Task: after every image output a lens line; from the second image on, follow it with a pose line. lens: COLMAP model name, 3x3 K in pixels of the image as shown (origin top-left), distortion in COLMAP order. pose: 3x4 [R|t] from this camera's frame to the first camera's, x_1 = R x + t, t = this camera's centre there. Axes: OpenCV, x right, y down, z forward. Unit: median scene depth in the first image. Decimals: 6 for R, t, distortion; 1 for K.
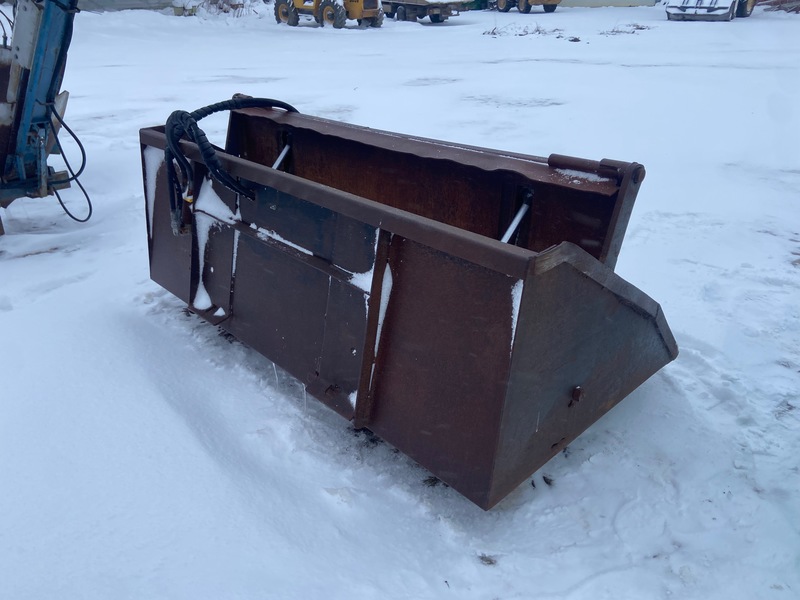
lens RADIAL K [[605.6, 0, 400.0], [0, 605.6, 300.0], [0, 0, 1]] dist [0.087225, -0.103970]
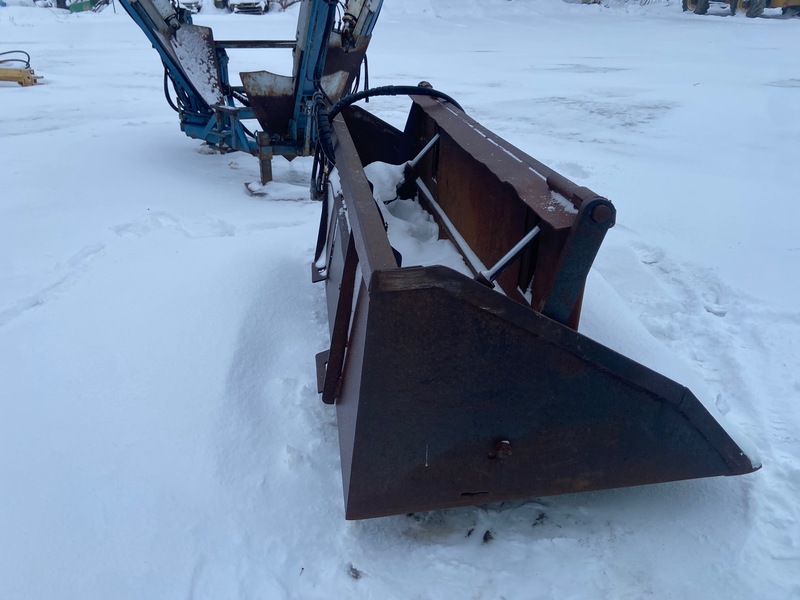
lens RADIAL K [[605.6, 0, 392.4], [0, 605.6, 287.6], [0, 0, 1]] dist [0.087148, -0.101828]
pose [[0.814435, 0.245620, -0.525706, 0.456525], [-0.245568, 0.966757, 0.071249, -0.073057], [0.525730, 0.071069, 0.847677, 0.137287]]
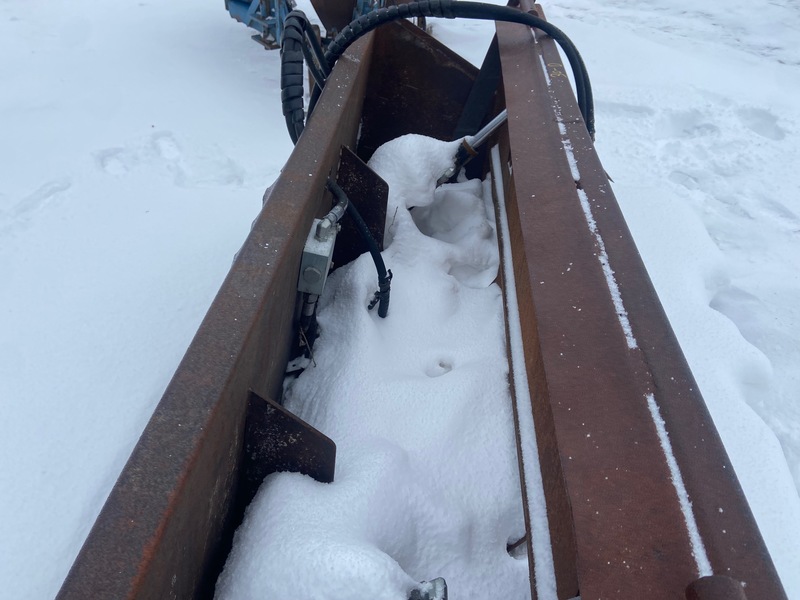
lens RADIAL K [[605.6, 0, 400.0], [0, 605.6, 300.0], [0, 0, 1]] dist [0.087225, -0.103970]
pose [[0.666305, 0.470382, -0.578600, 0.210026], [-0.336982, 0.882129, 0.329078, -0.297536], [0.665192, -0.024289, 0.746277, 0.620257]]
